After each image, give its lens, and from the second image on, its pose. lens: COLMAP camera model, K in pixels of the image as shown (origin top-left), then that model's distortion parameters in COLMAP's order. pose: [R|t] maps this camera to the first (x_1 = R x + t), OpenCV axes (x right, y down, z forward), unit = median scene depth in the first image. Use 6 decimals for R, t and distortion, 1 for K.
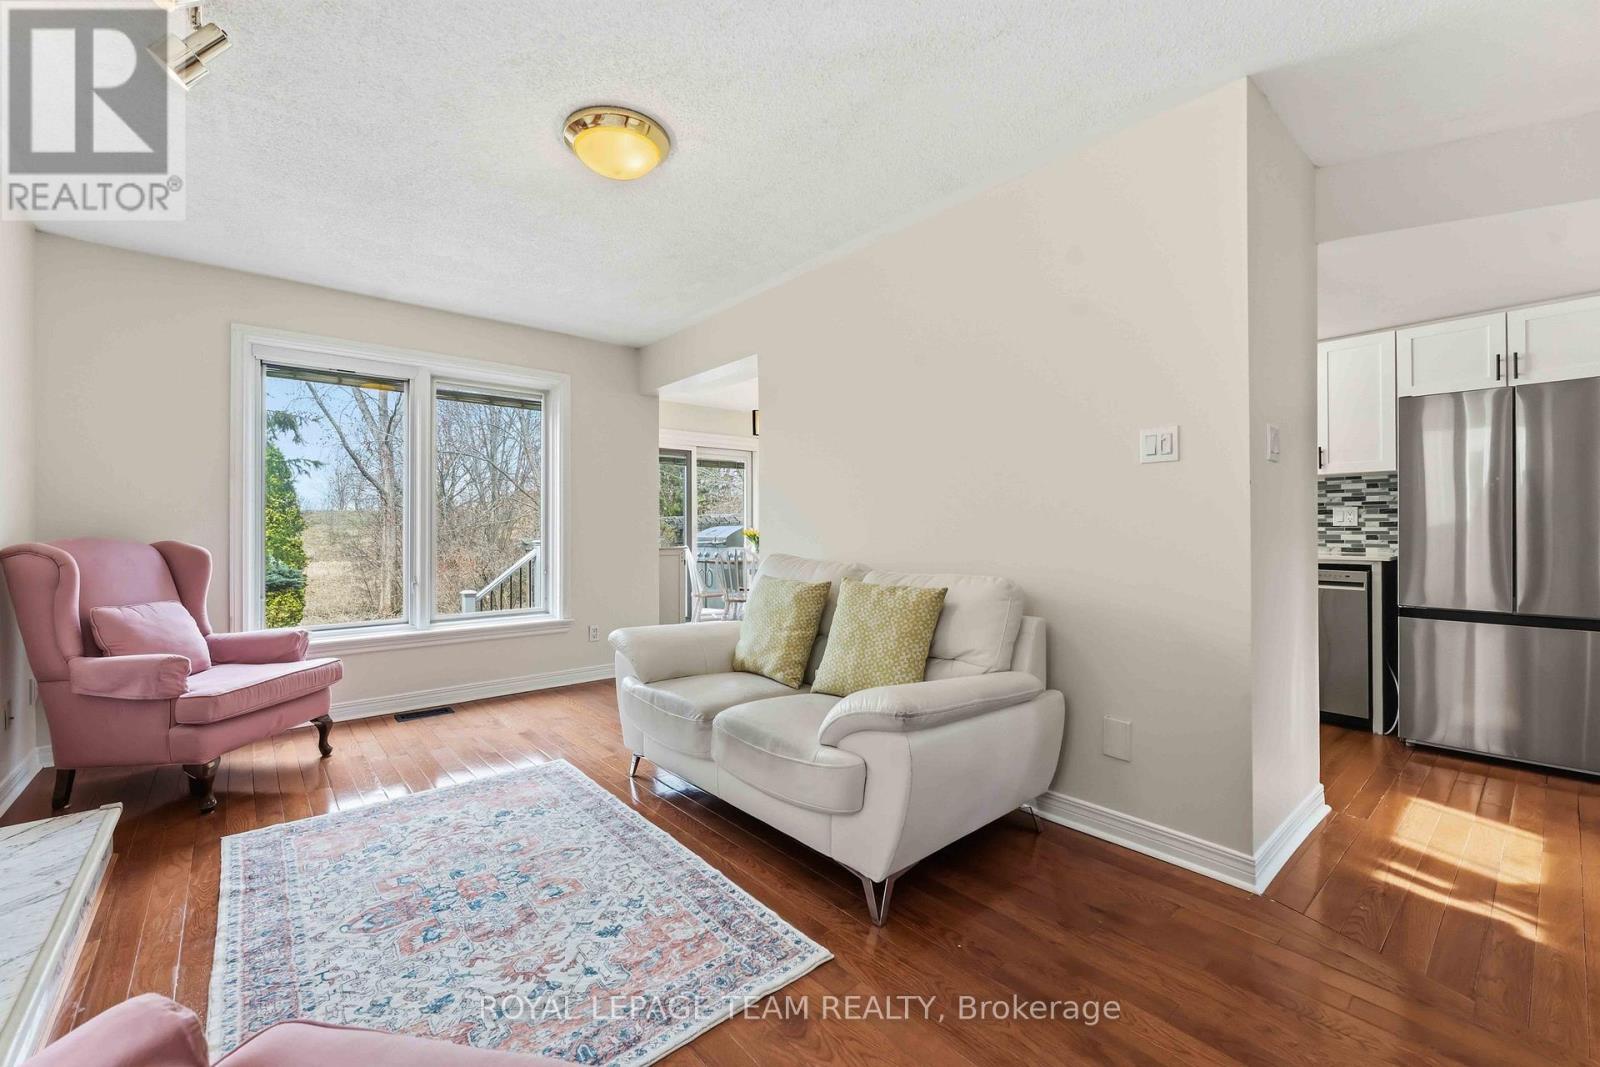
lens RADIAL K [[638.6, 0, 794.3], [0, 638.6, 528.2], [0, 0, 1]] dist [-0.002314, -0.000871]
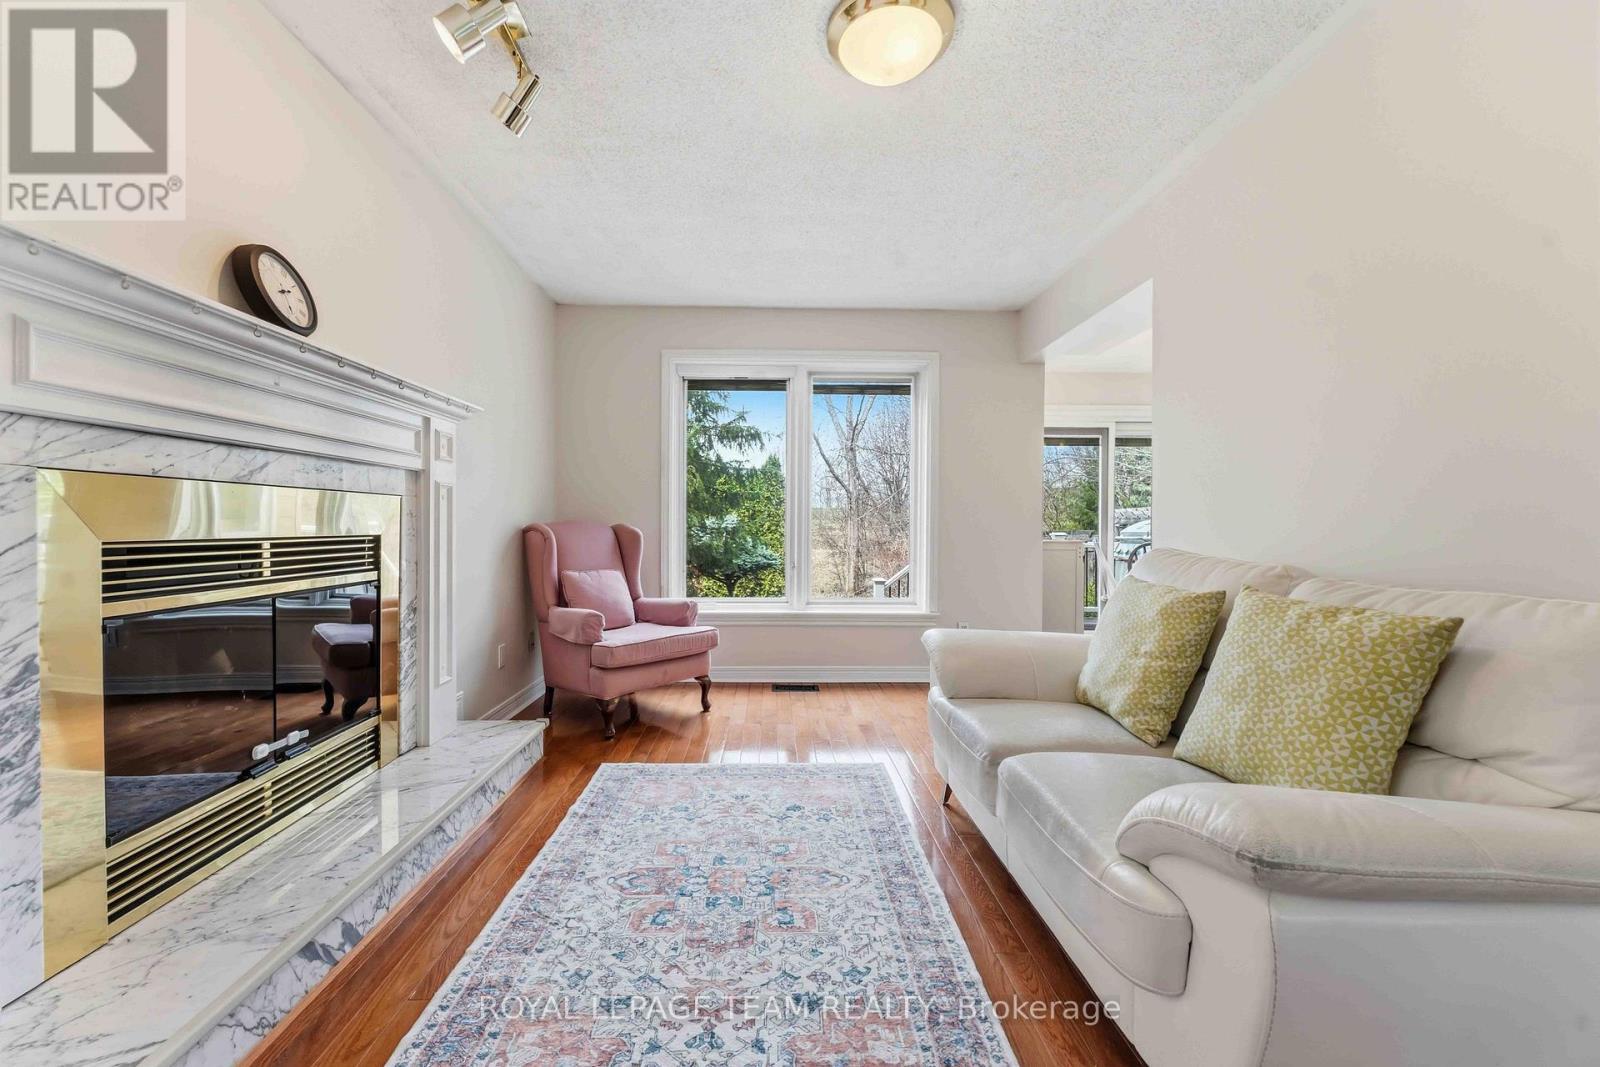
lens RADIAL K [[638.6, 0, 785.9], [0, 638.6, 531.5], [0, 0, 1]] dist [-0.002314, -0.000871]
pose [[0.777828, 0.013887, -0.628323, 0.133027], [-0.006109, 0.999876, 0.014536, 0.019127], [0.628447, -0.007468, 0.777816, 0.255320]]
